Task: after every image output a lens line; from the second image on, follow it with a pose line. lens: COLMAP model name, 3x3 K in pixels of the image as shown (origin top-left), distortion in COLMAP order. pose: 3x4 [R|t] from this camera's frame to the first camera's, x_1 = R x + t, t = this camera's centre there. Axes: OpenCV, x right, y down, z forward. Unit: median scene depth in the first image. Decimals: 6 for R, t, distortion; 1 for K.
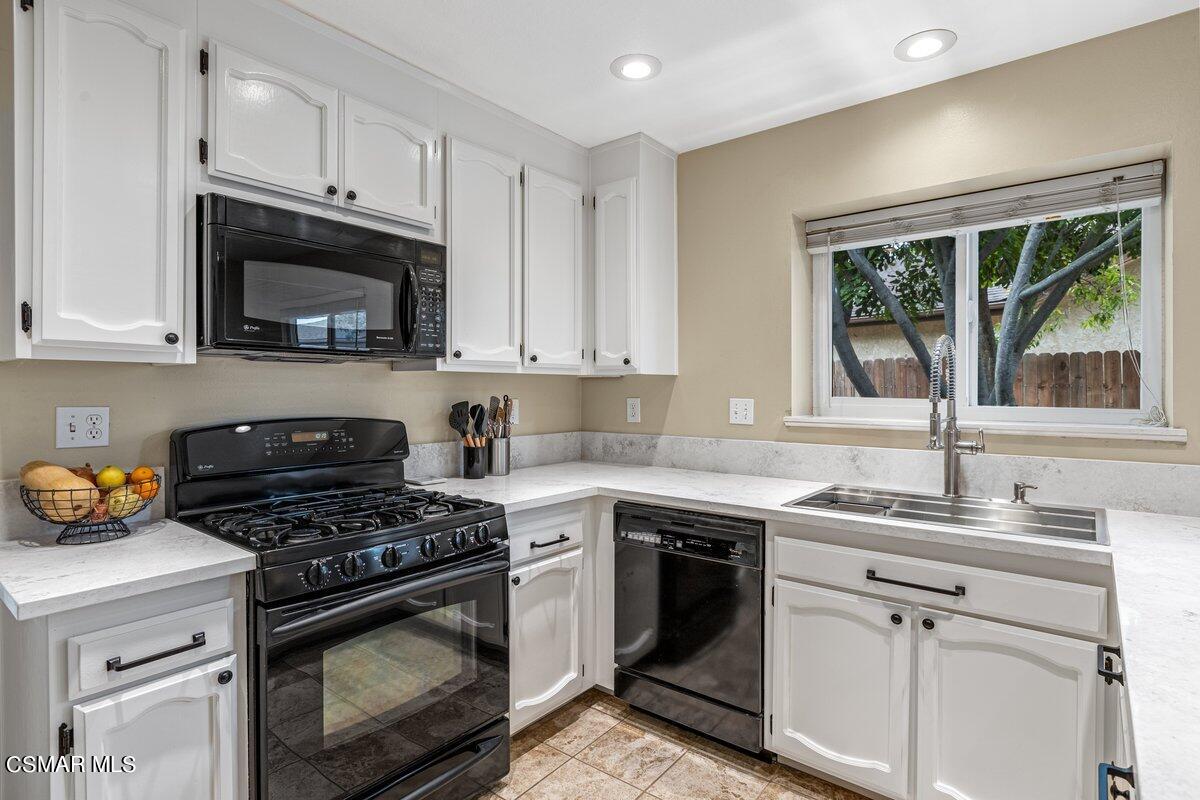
lens RADIAL K [[604.3, 0, 603.7], [0, 604.3, 392.8], [0, 0, 1]] dist [-0.000609, -0.003302]
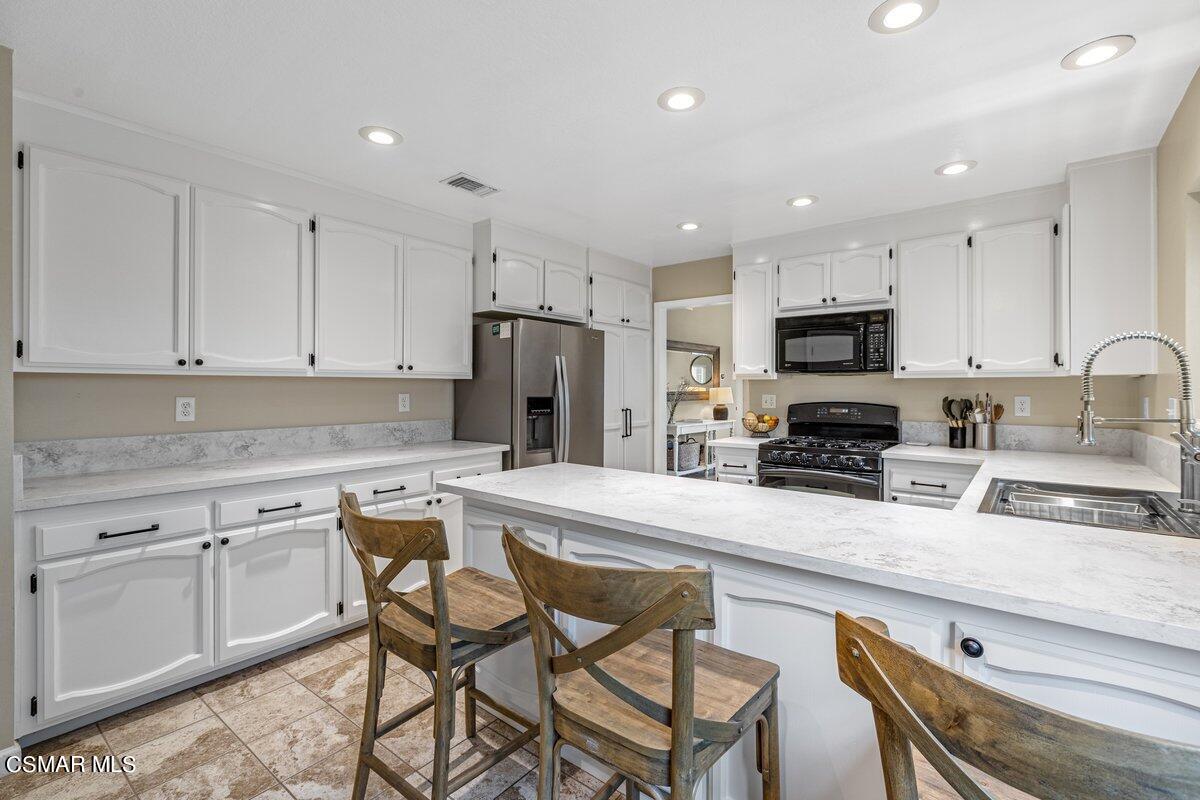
lens RADIAL K [[531.3, 0, 605.8], [0, 531.3, 390.6], [0, 0, 1]] dist [-0.001528, 0.000584]
pose [[0.004851, 0.004015, -0.999980, 1.324497], [-0.008717, 0.999954, 0.003973, 0.001432], [0.999950, 0.008697, 0.004885, 0.152337]]
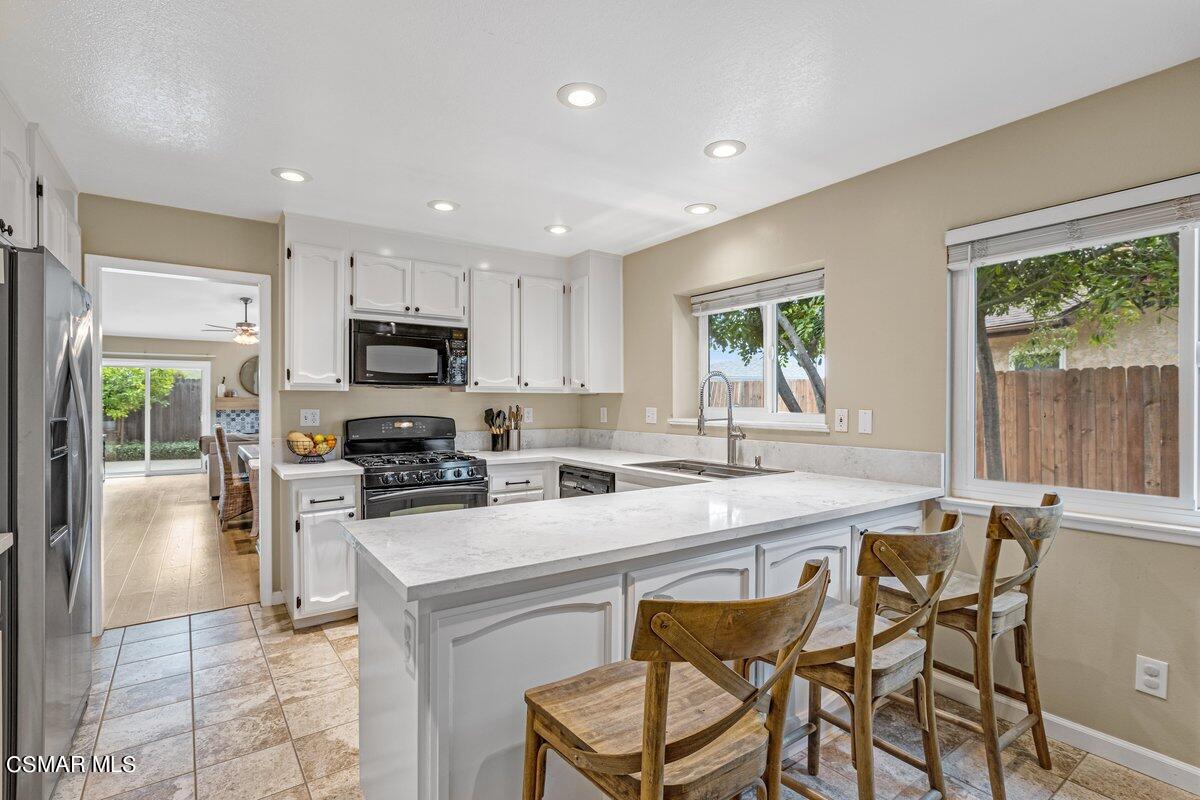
lens RADIAL K [[563.9, 0, 601.6], [0, 563.9, 401.9], [0, 0, 1]] dist [-0.006317, -0.000037]
pose [[0.960880, 0.000359, -0.276964, 0.659371], [-0.002062, 0.999981, -0.005857, 0.004570], [0.276956, 0.006199, 0.960863, -0.625805]]
